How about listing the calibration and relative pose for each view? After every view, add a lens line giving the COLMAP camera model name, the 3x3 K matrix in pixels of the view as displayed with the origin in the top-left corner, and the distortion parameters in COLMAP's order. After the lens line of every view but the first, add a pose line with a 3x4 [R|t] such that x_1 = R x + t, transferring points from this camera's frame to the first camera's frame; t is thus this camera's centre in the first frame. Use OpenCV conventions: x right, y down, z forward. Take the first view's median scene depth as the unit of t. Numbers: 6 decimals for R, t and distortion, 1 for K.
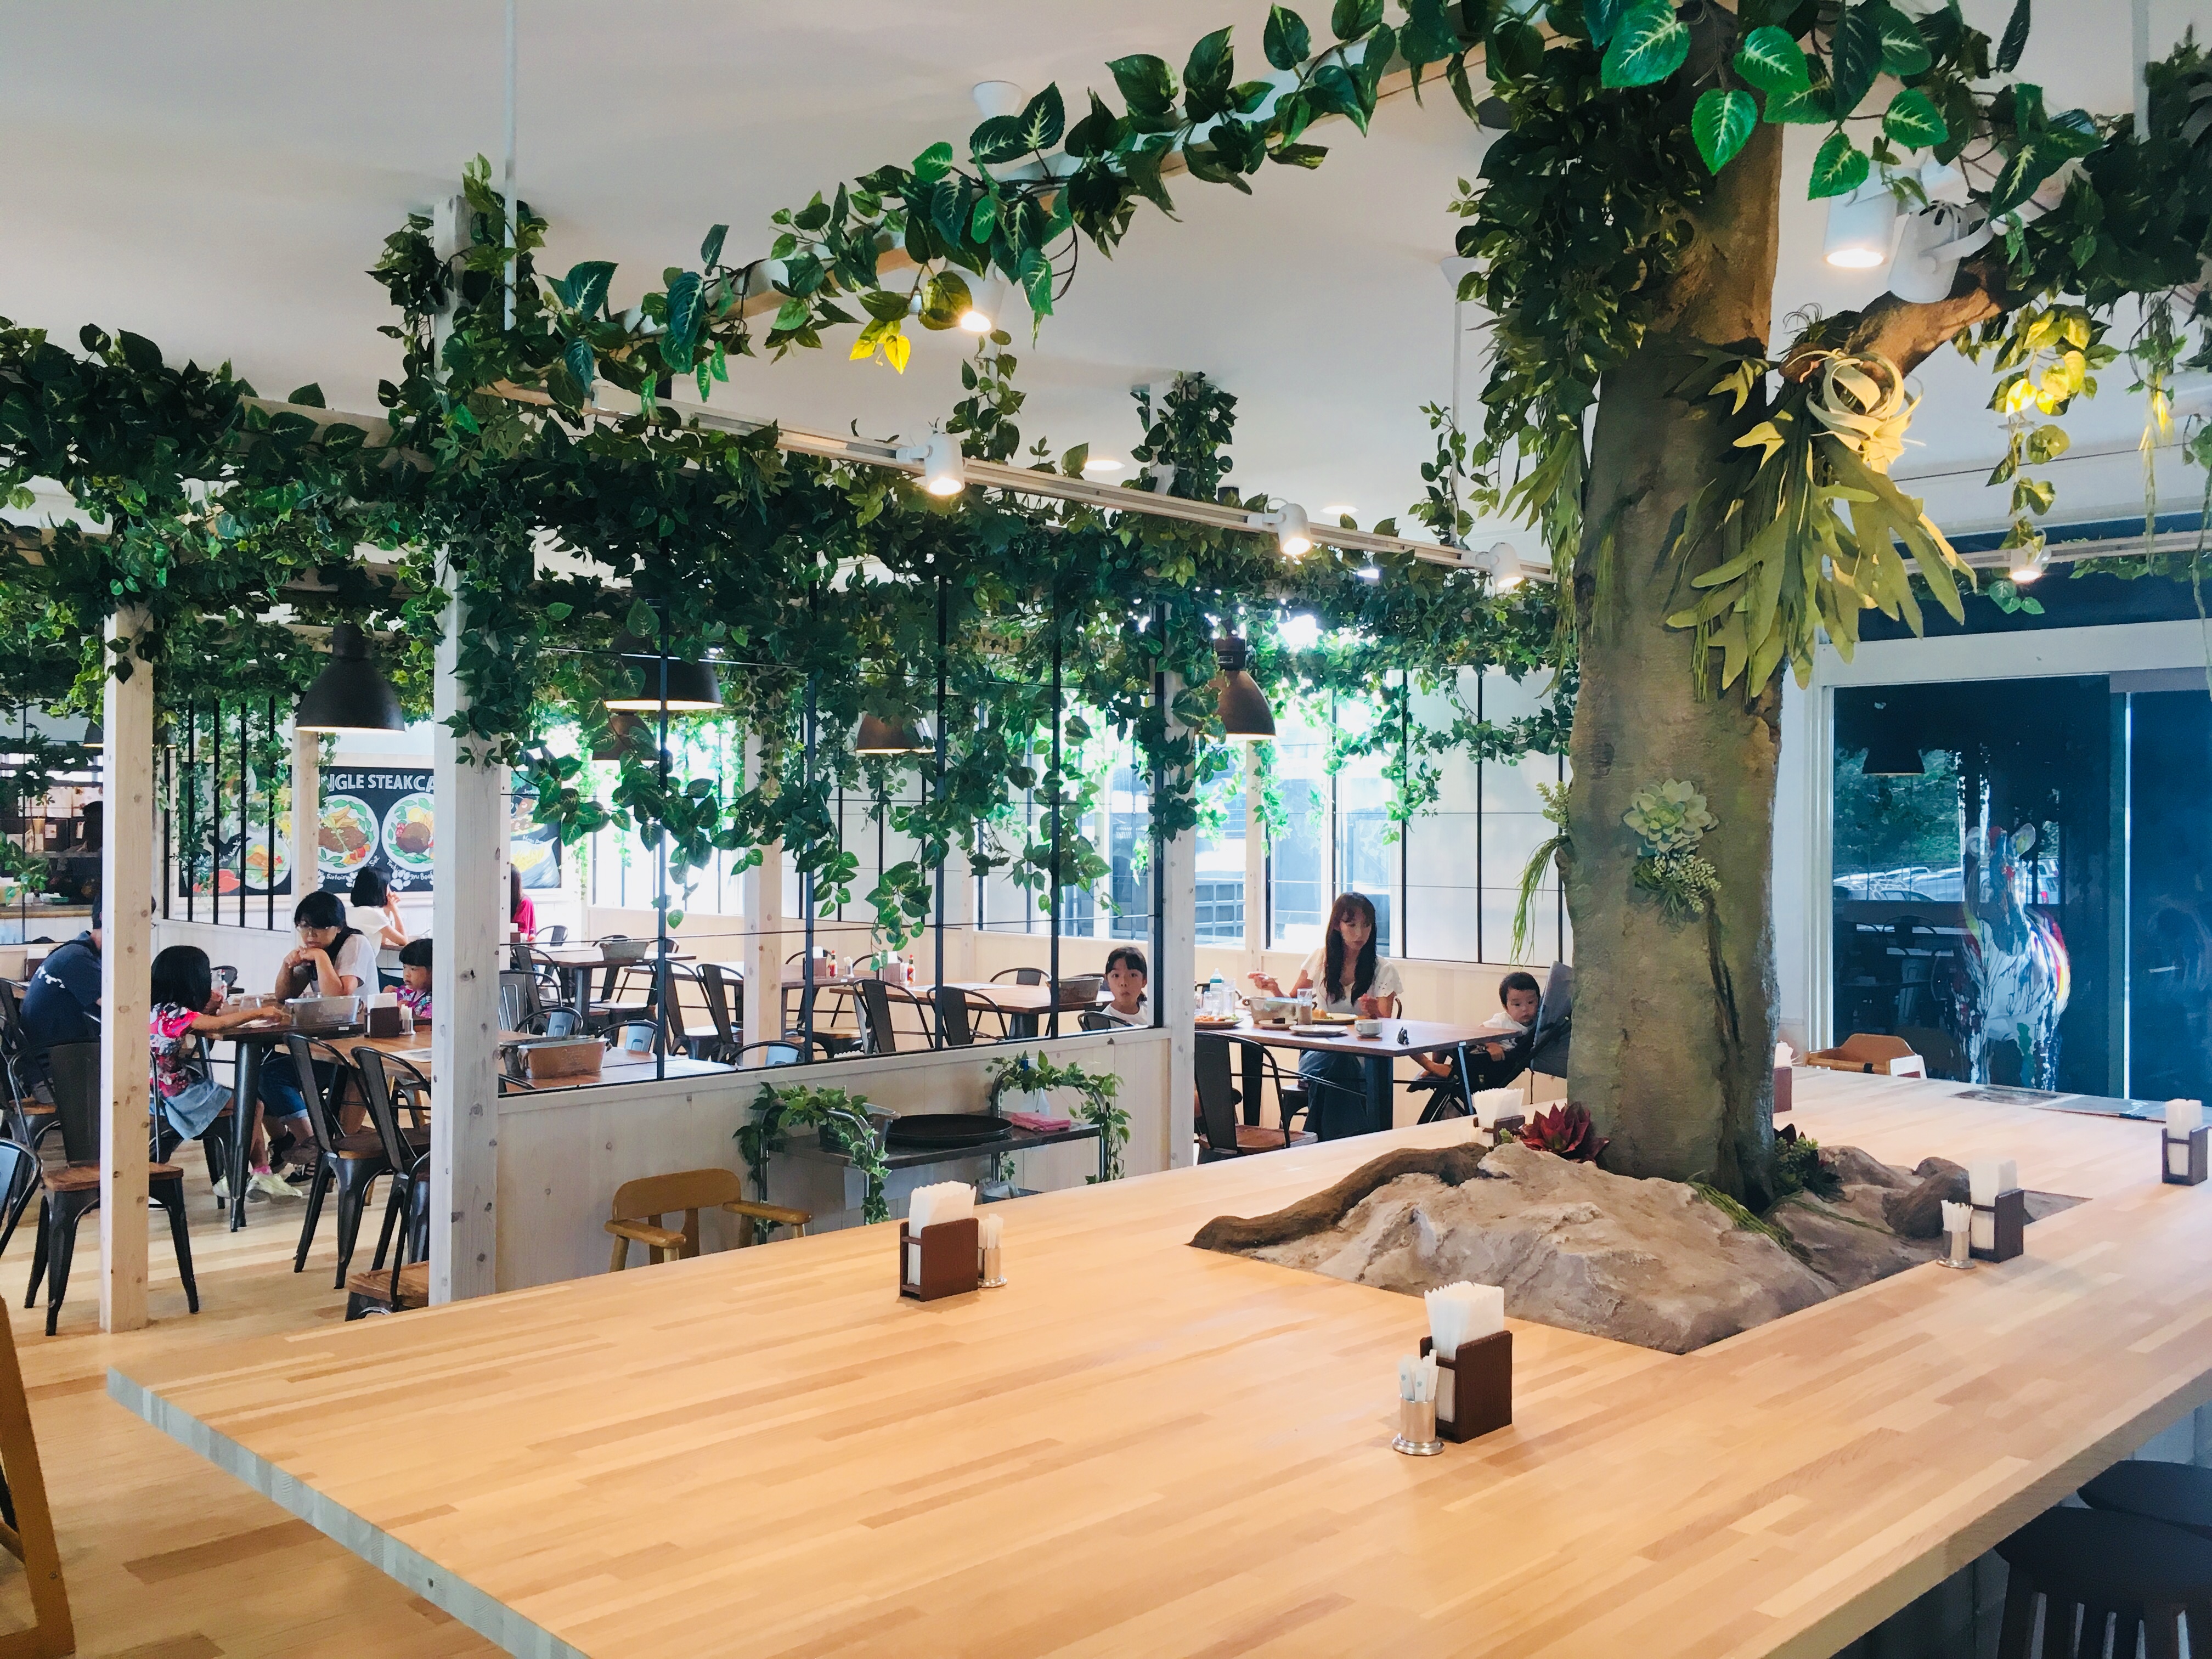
lens RADIAL K [[1882.8, 0, 1106.1], [0, 1882.8, 826.3], [0, 0, 1]] dist [0.000118, 0.000106]
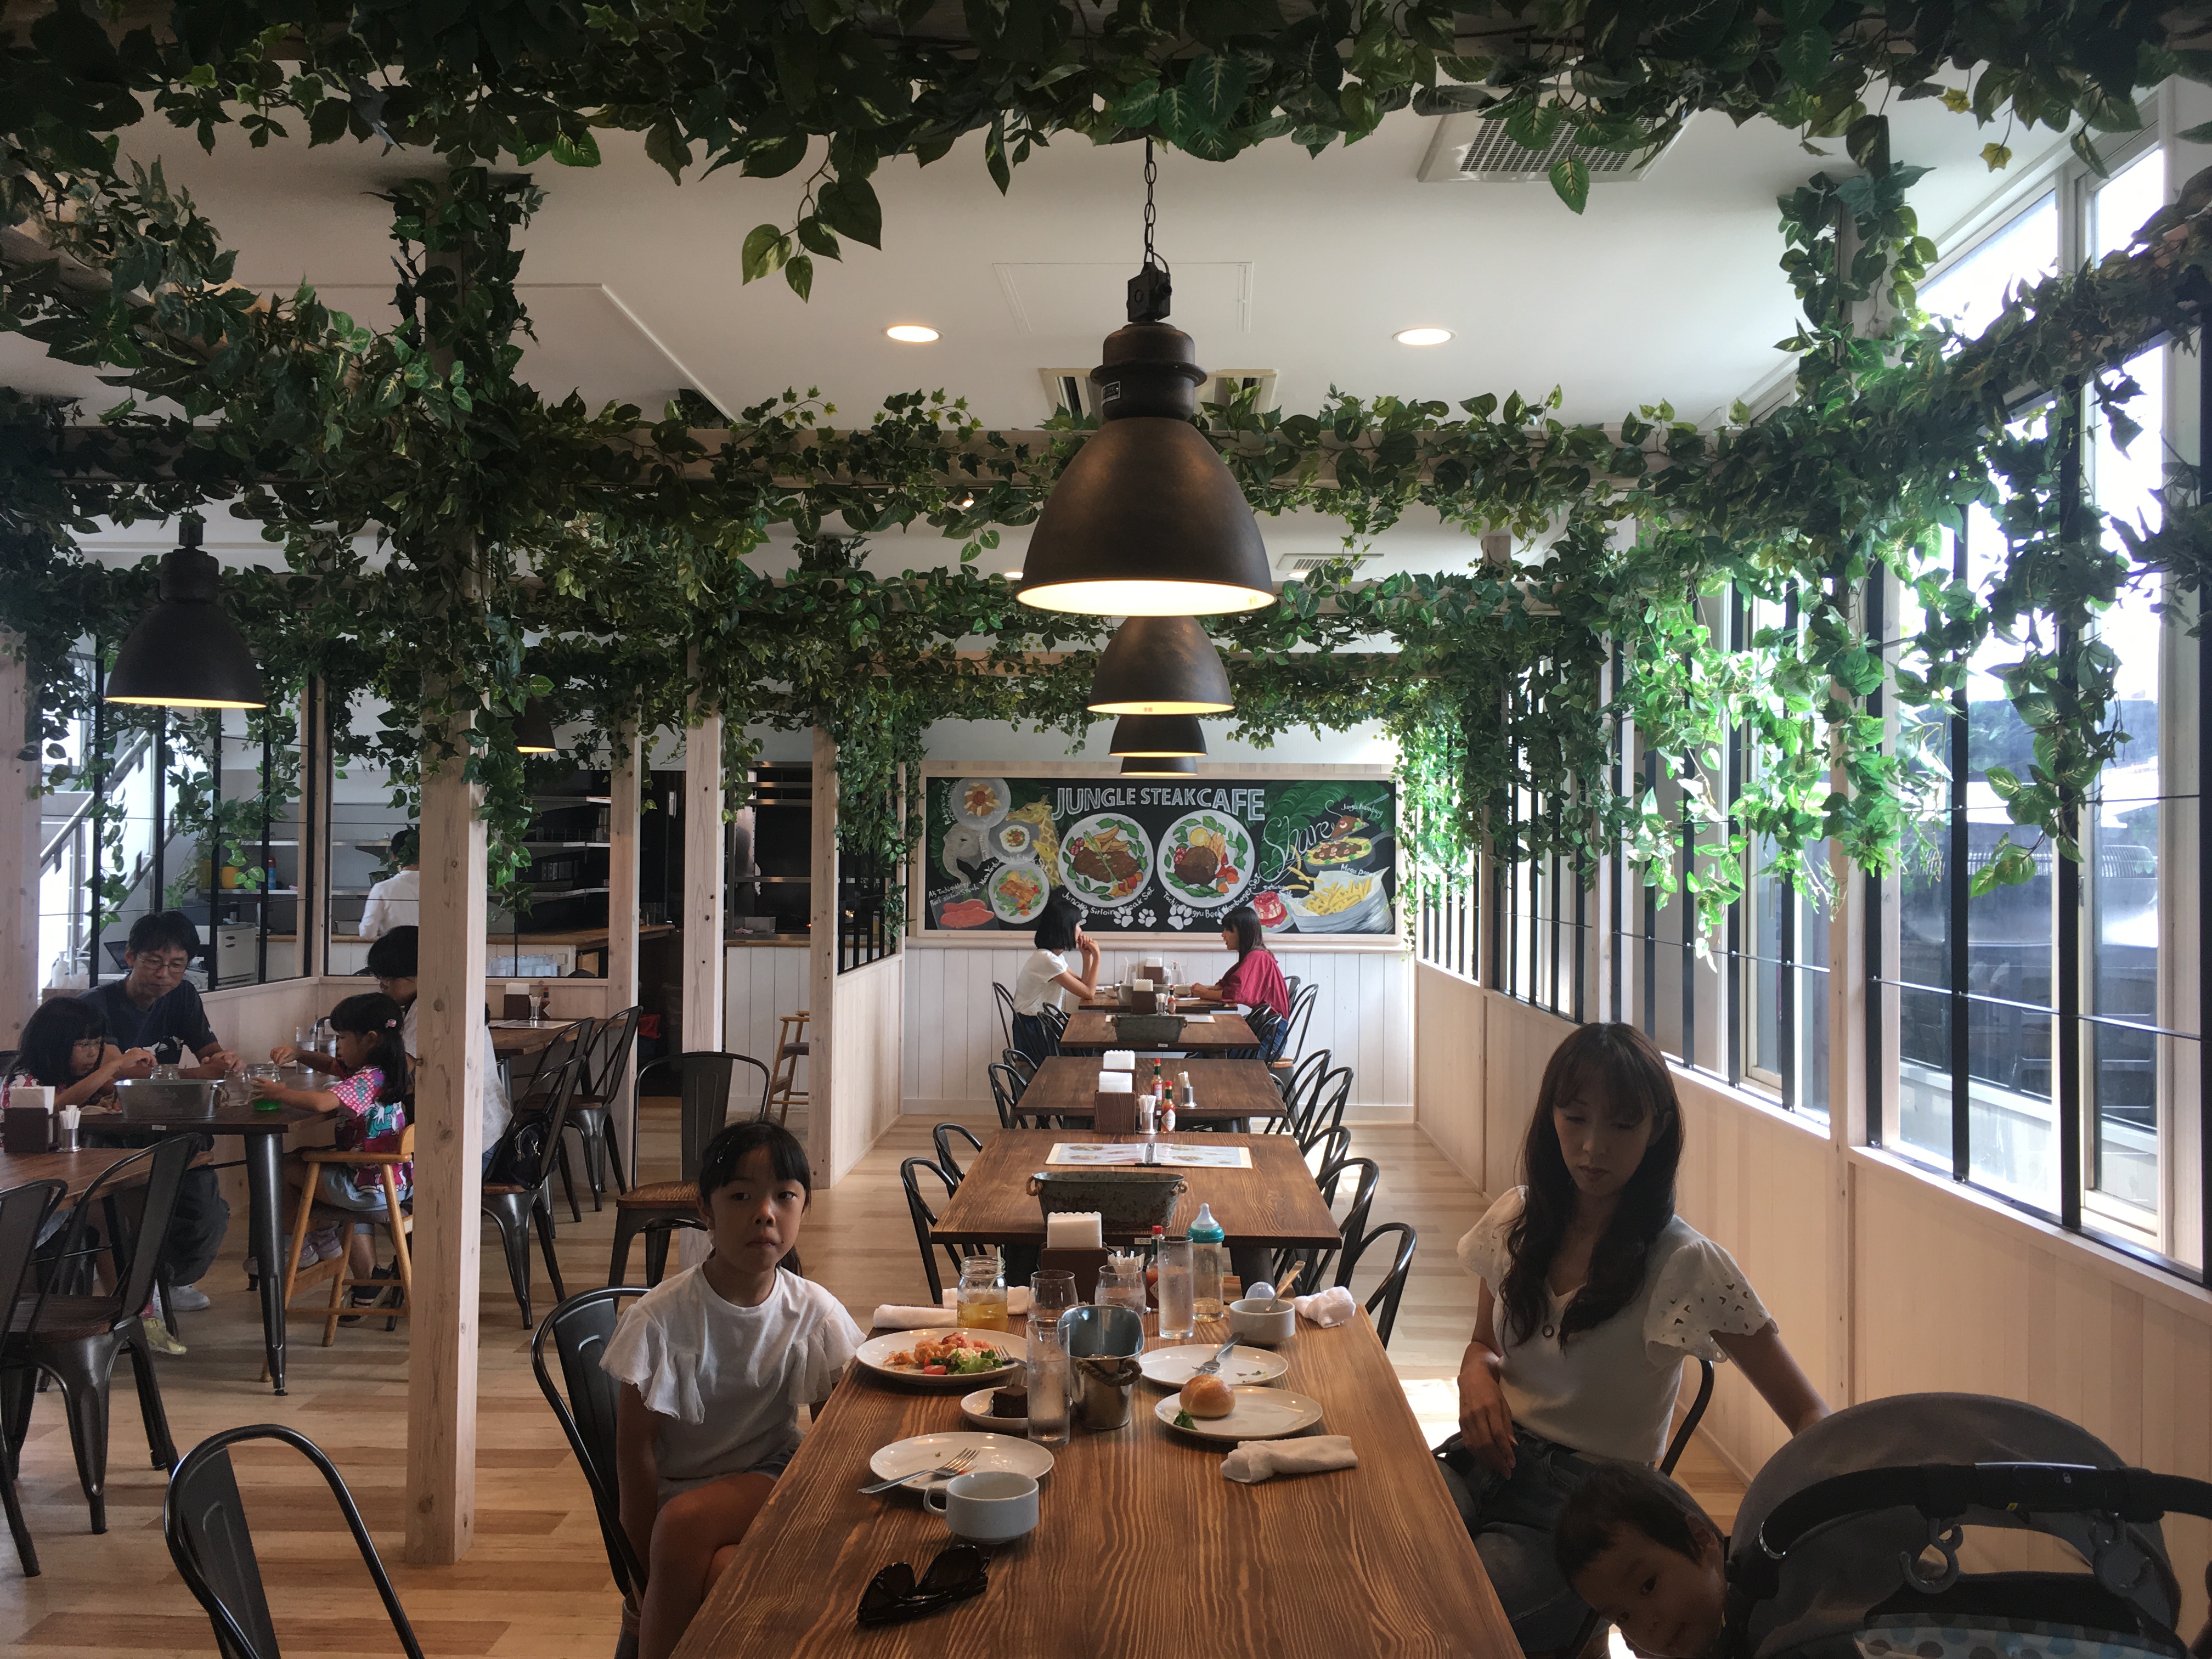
lens RADIAL K [[1882.8, 0, 1106.3], [0, 1882.8, 829.7], [0, 0, 1]] dist [0.000118, 0.000106]
pose [[0.694202, -0.007669, -0.719739, 0.188177], [-0.005344, 0.999861, -0.015808, 0.003858], [0.719760, 0.014820, 0.694064, 0.416467]]
